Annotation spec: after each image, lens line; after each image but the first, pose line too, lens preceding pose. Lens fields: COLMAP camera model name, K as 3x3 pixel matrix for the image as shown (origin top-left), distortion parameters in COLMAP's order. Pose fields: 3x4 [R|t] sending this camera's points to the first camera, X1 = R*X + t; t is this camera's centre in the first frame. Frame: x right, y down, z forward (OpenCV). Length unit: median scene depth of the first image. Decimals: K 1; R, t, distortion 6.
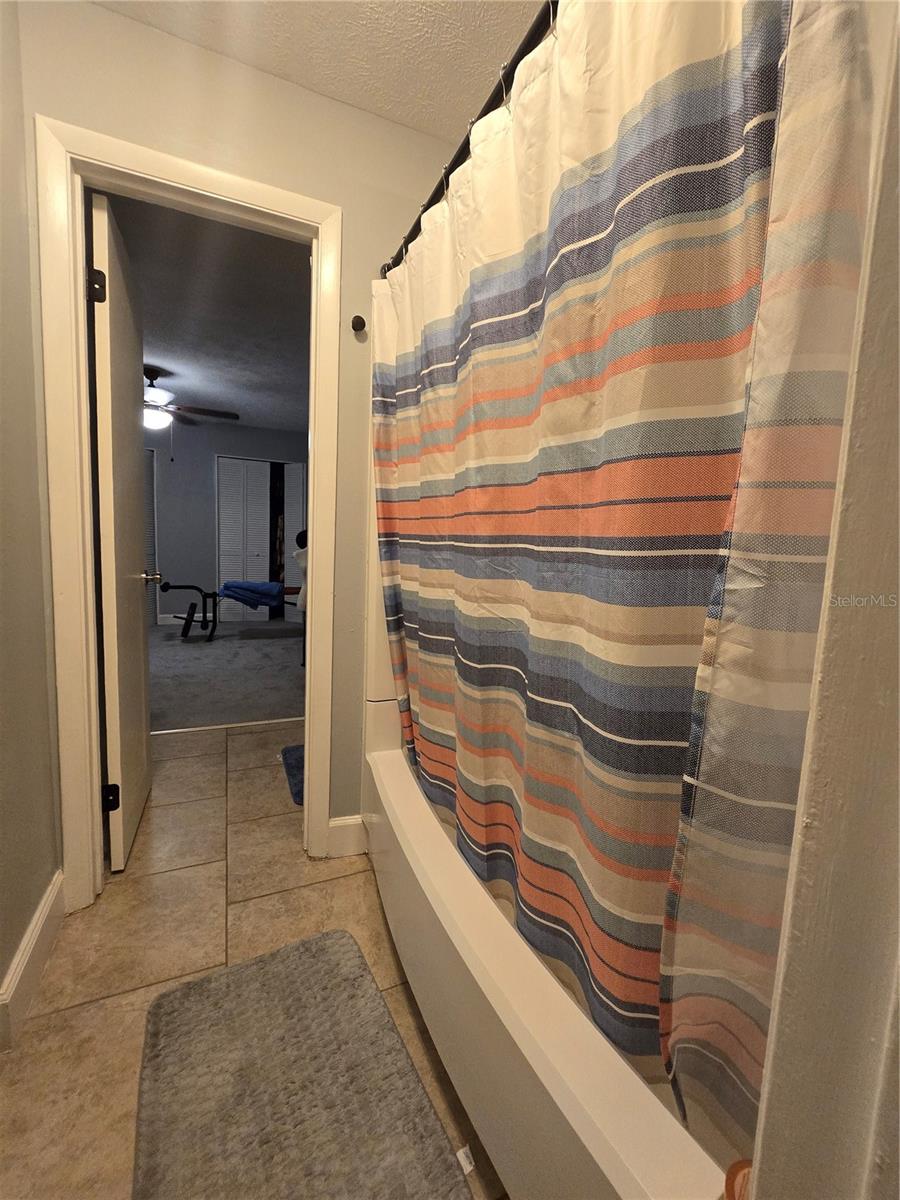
lens RADIAL K [[491.2, 0, 449.8], [0, 491.2, 595.3], [0, 0, 1]] dist [0.000185, -0.000023]
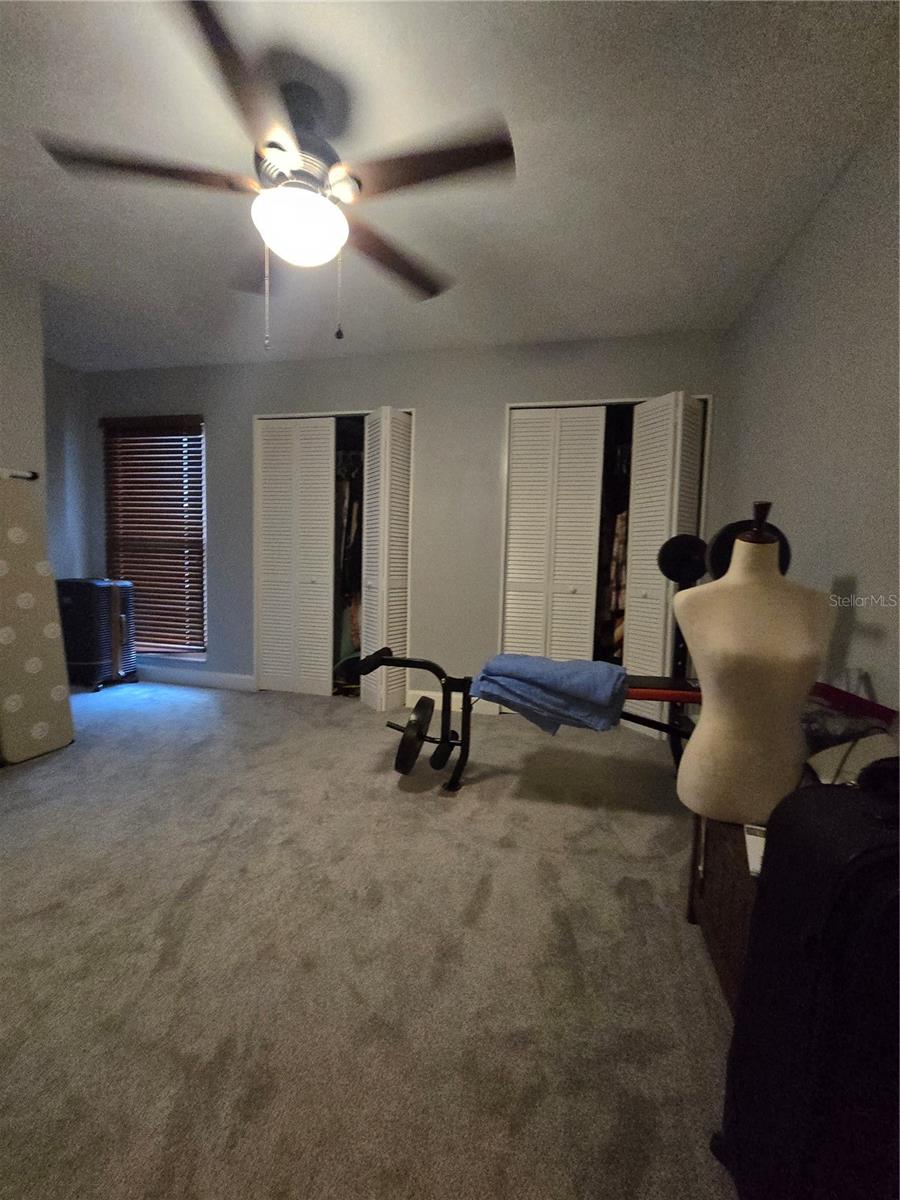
lens RADIAL K [[491.2, 0, 451.9], [0, 491.2, 595.8], [0, 0, 1]] dist [0.000185, -0.000023]
pose [[0.798703, 0.017642, -0.601466, -0.228209], [-0.051985, 0.997856, -0.039764, -0.061451], [0.599475, 0.063027, 0.797908, 0.637357]]
